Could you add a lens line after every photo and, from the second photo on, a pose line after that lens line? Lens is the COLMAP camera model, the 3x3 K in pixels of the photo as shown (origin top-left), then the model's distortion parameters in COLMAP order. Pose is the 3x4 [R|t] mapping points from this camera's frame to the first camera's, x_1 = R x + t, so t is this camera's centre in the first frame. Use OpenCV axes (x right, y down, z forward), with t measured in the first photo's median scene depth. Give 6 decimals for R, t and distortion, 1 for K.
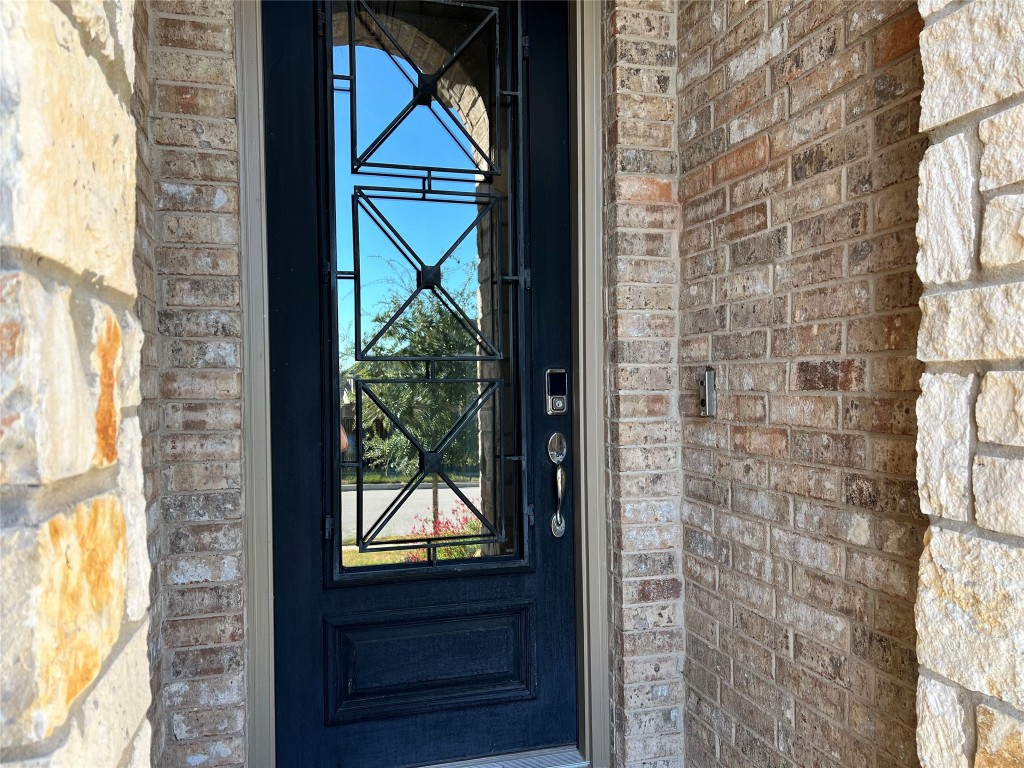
lens RADIAL K [[787.8, 0, 522.8], [0, 787.8, 390.3], [0, 0, 1]] dist [0.067296, -0.063396]
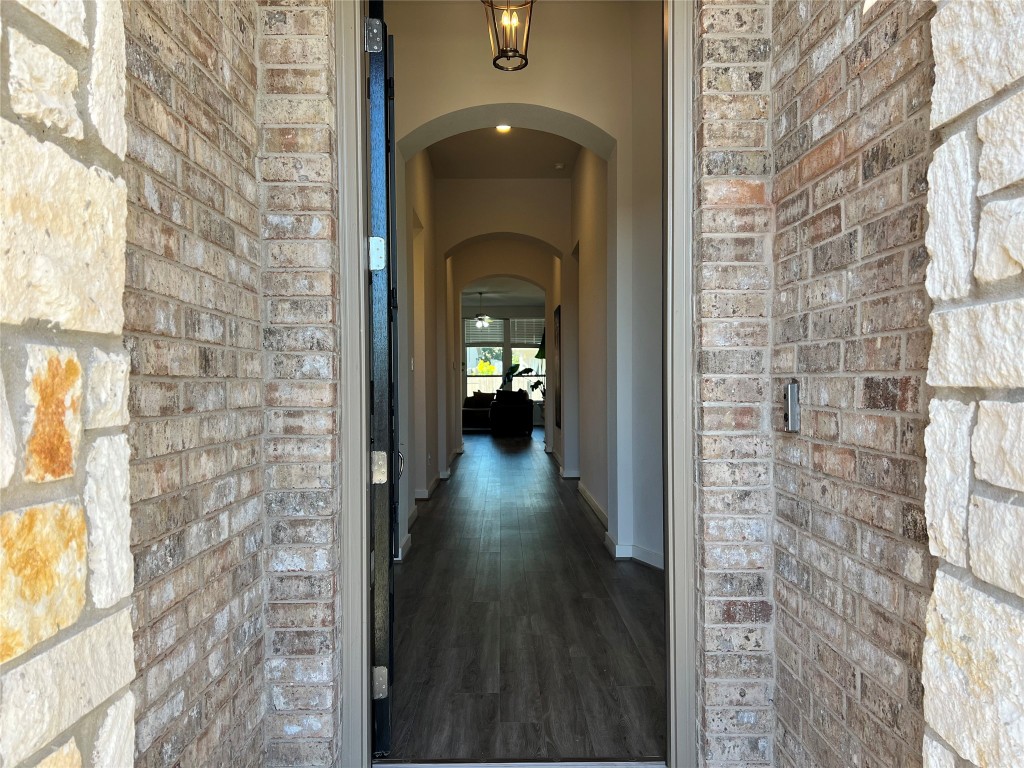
lens RADIAL K [[787.8, 0, 522.8], [0, 787.8, 390.3], [0, 0, 1]] dist [0.067296, -0.063396]
pose [[0.965519, 0.009190, -0.260171, 0.188227], [-0.008139, 0.999954, 0.005117, -0.020603], [0.260206, -0.002823, 0.965549, 0.008264]]
